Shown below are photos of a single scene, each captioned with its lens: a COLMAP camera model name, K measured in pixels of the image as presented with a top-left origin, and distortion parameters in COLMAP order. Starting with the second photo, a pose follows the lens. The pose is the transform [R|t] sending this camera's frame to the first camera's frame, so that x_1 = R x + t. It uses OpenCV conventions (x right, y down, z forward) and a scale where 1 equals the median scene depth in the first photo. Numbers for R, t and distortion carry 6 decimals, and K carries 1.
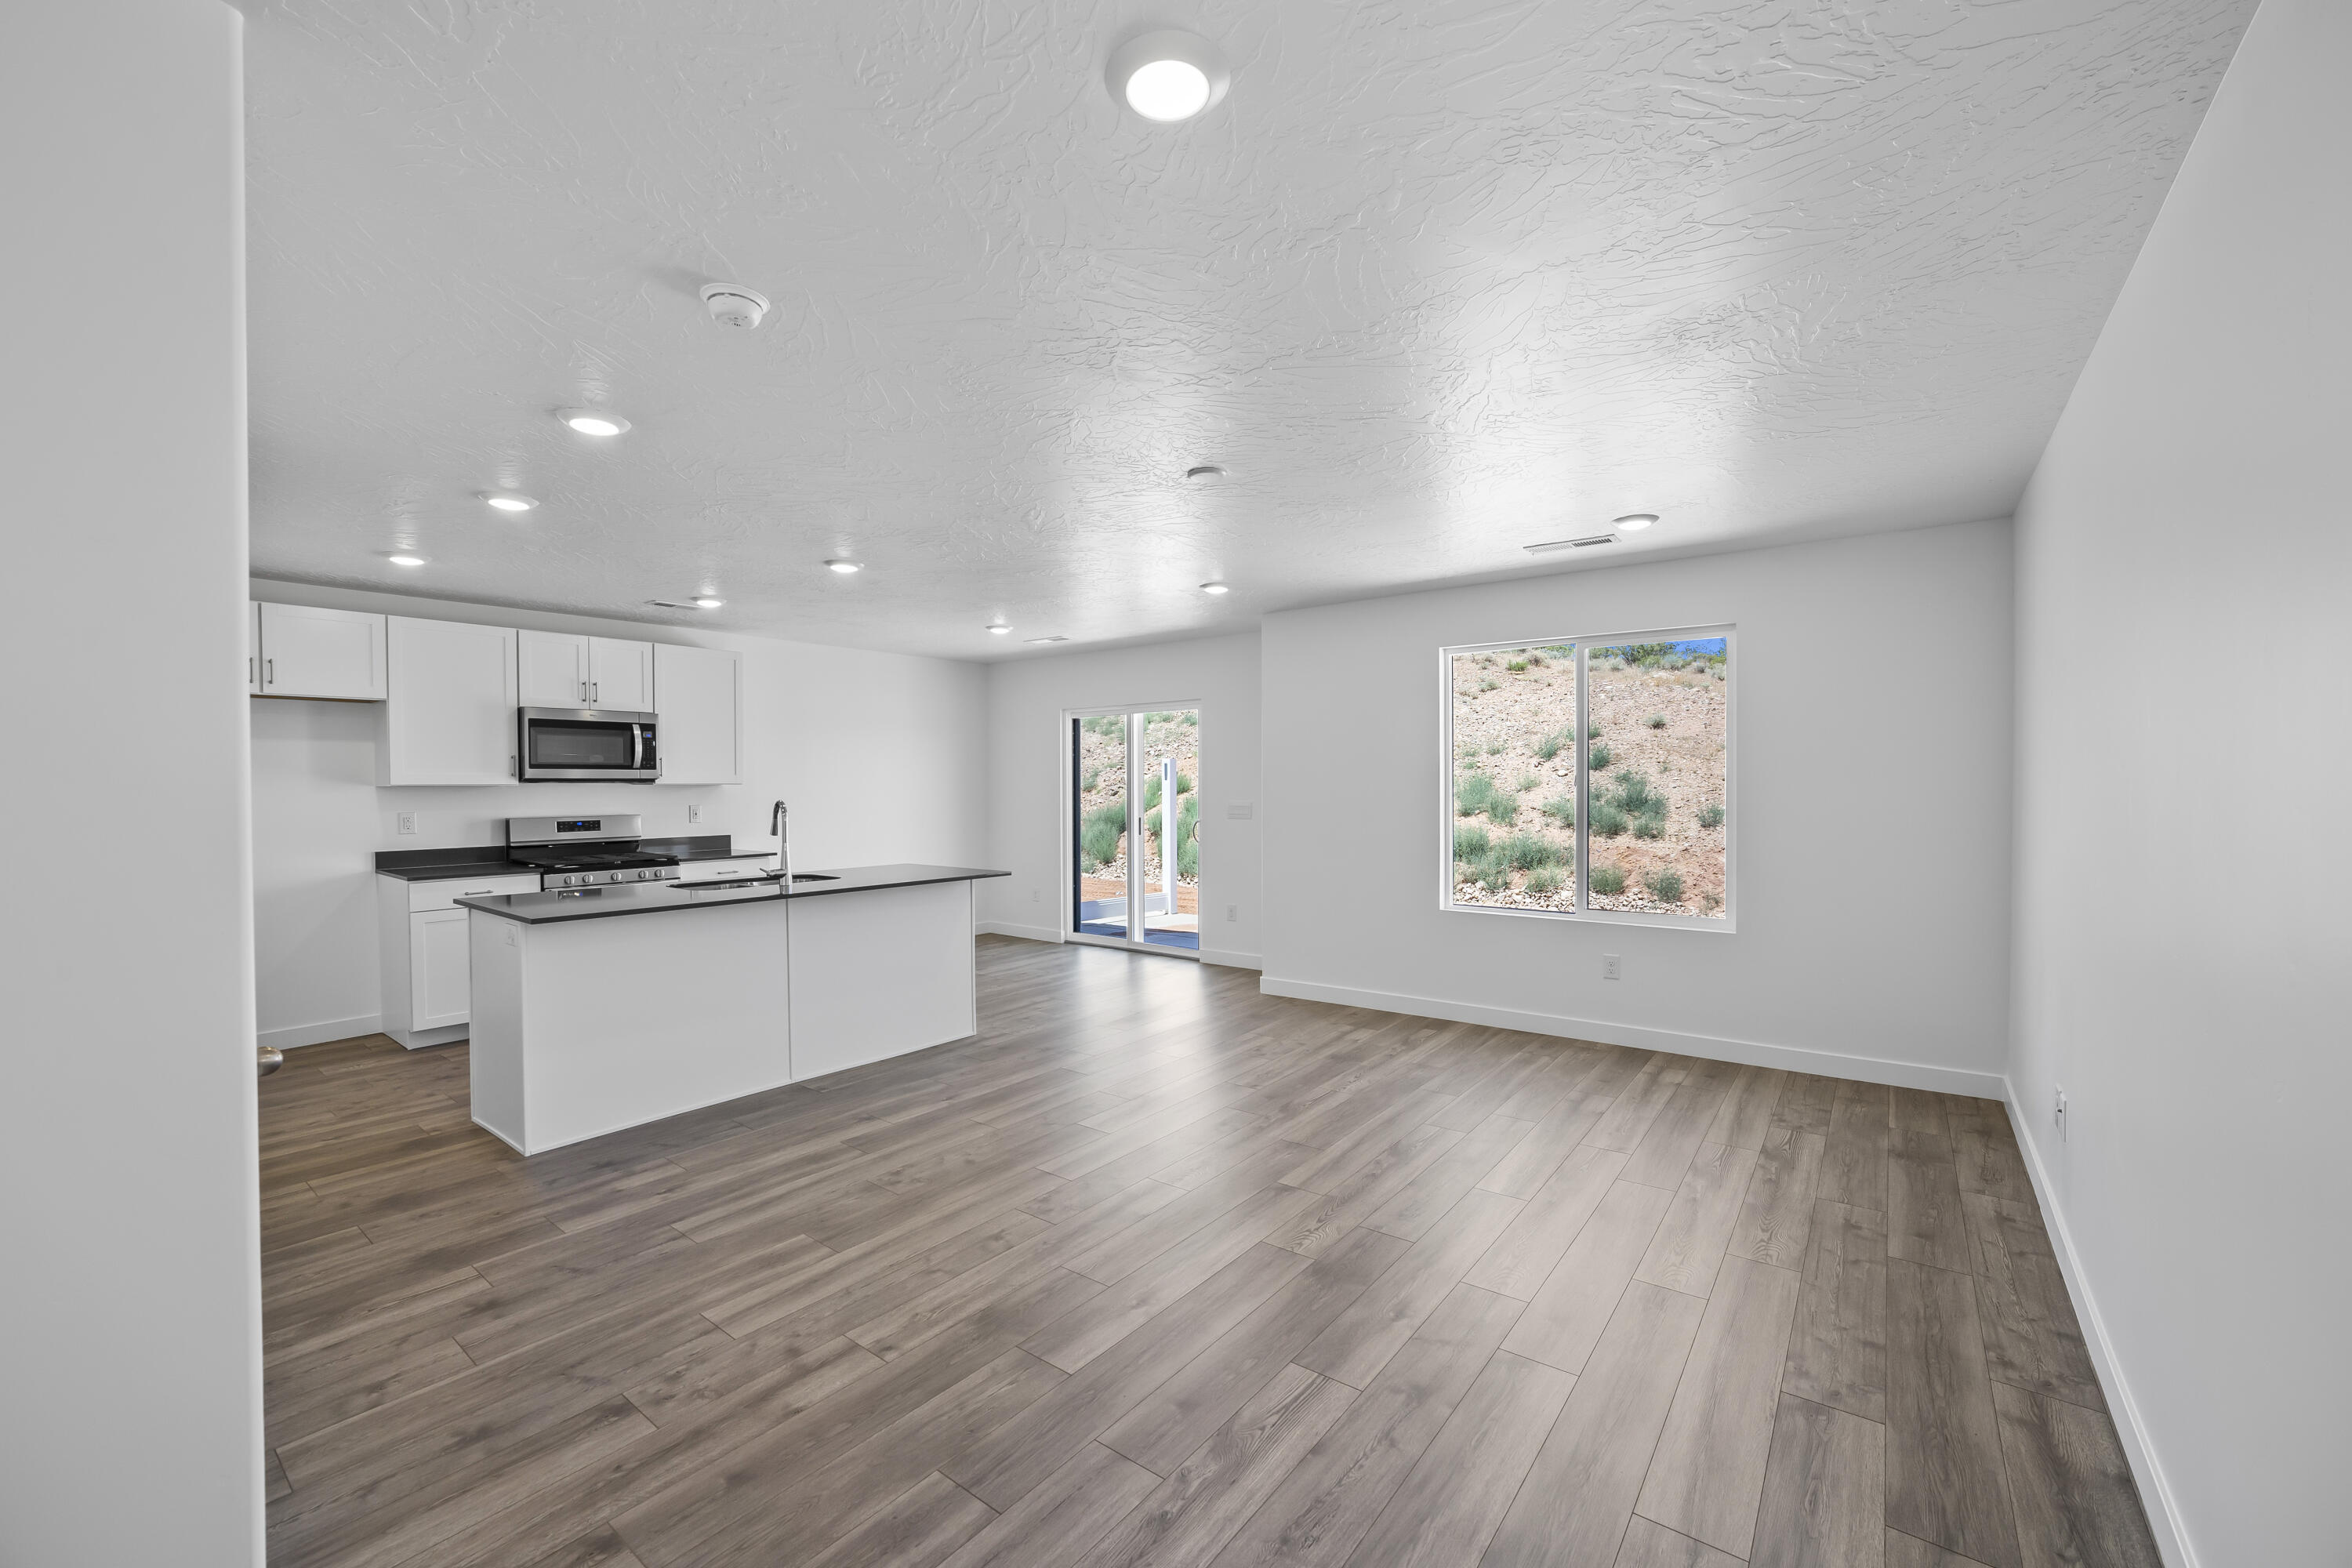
lens RADIAL K [[939.2, 0, 1172.8], [0, 939.2, 809.5], [0, 0, 1]] dist [-0.047513, 0.017592]
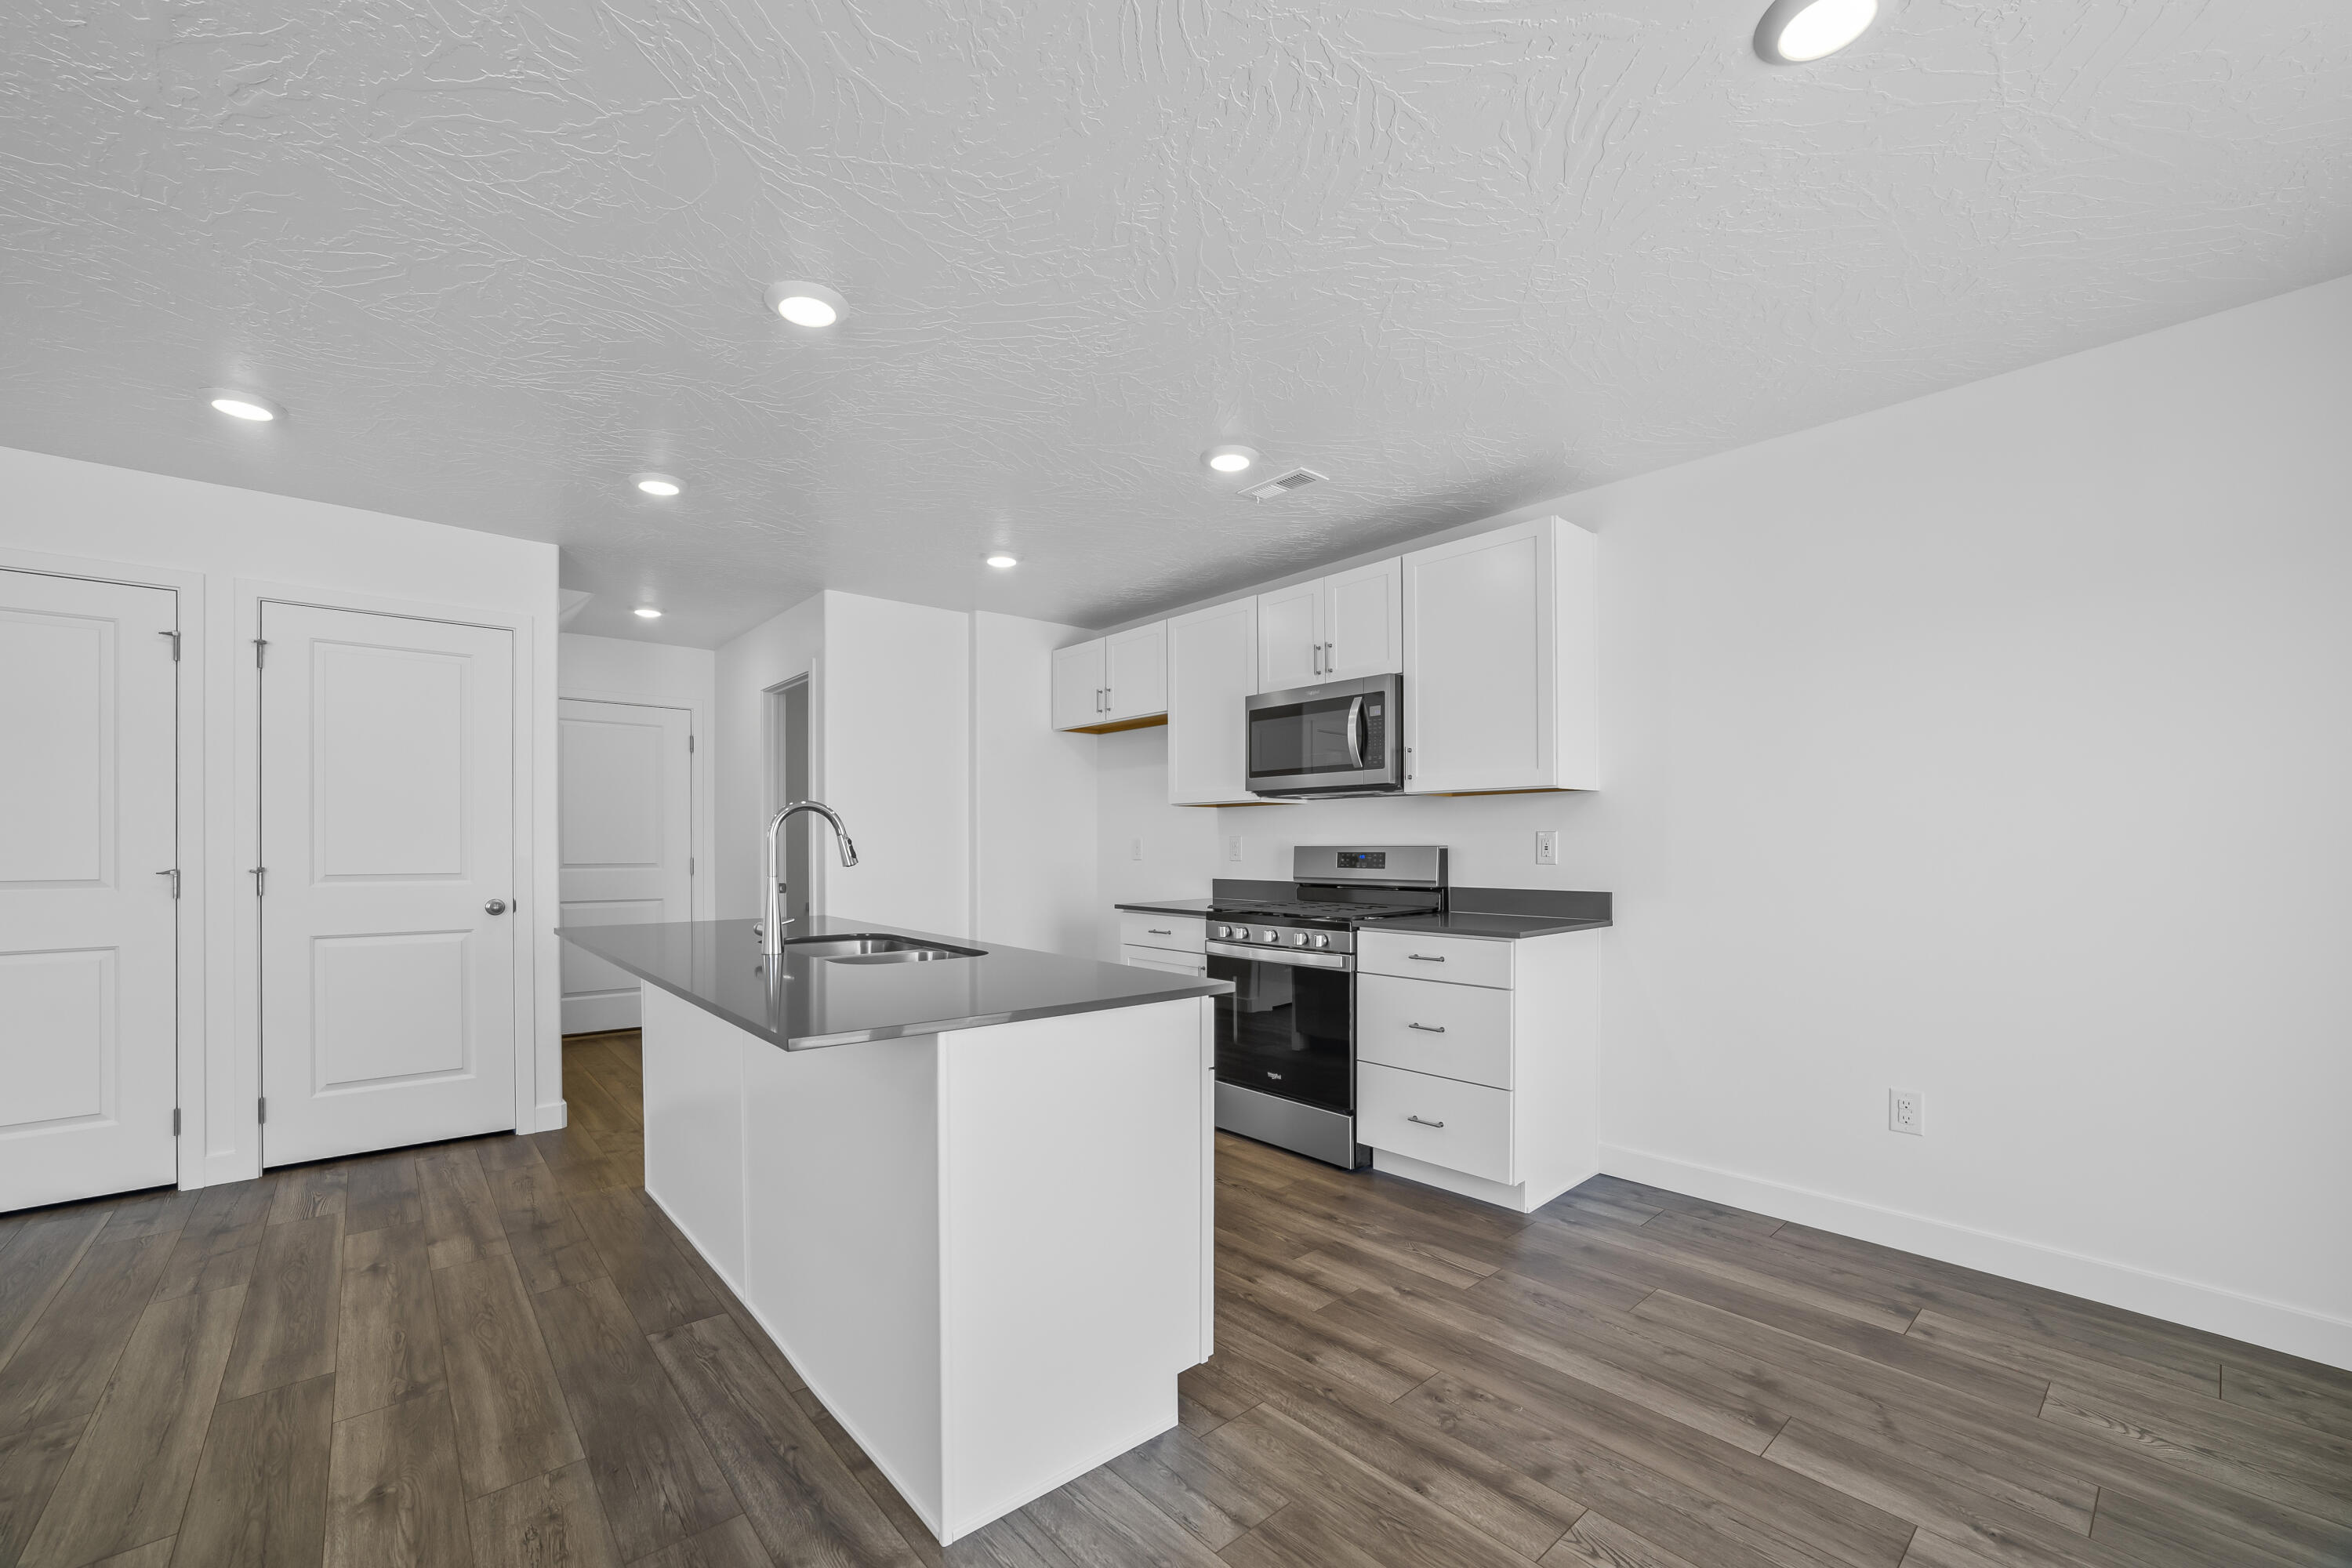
lens RADIAL K [[947.4, 0, 1164.5], [0, 947.4, 852.3], [0, 0, 1]] dist [-0.047864, 0.018534]
pose [[-0.197099, 0.012657, -0.980302, 0.076326], [-0.026009, 0.999497, 0.018134, 0.004325], [0.980038, 0.029071, -0.196671, 1.200312]]
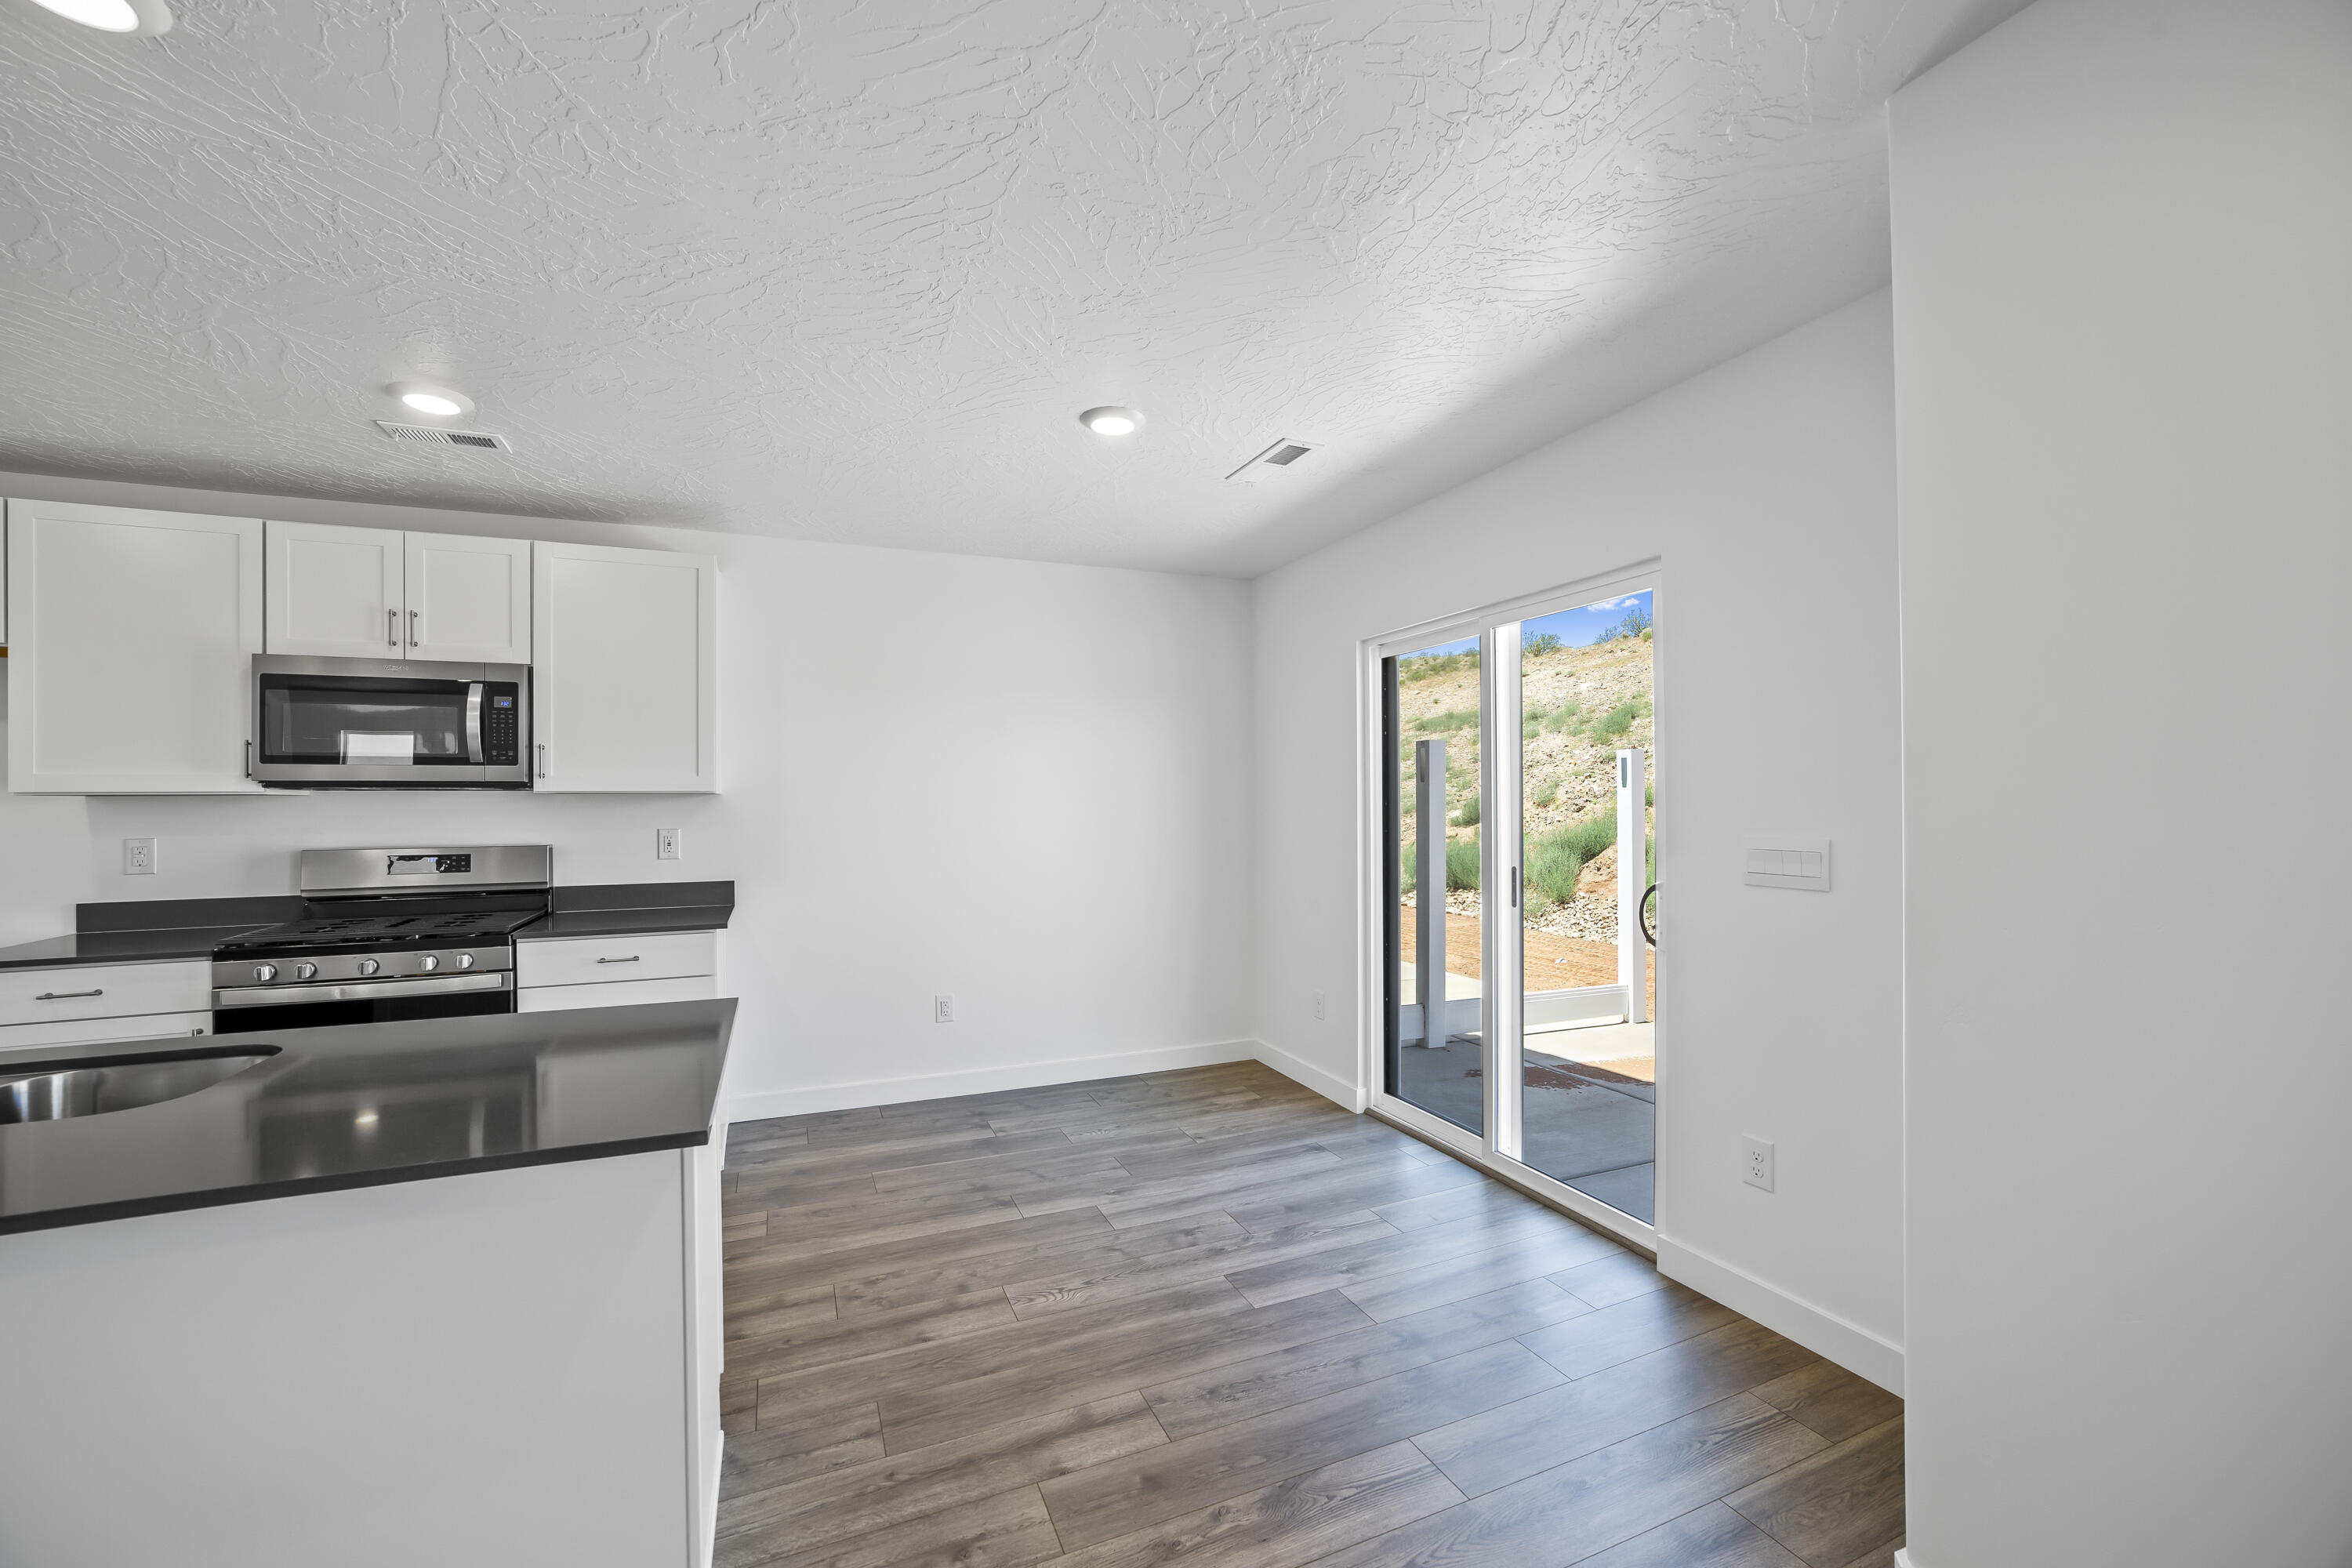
lens RADIAL K [[929.0, 0, 1176.0], [0, 929.0, 784.0], [0, 0, 1]] dist [-0.049656, 0.015927]
pose [[0.875956, -0.011963, -0.482243, 0.055029], [-0.009217, 0.999095, -0.041526, -0.015835], [0.482303, 0.040820, 0.875053, 0.874501]]
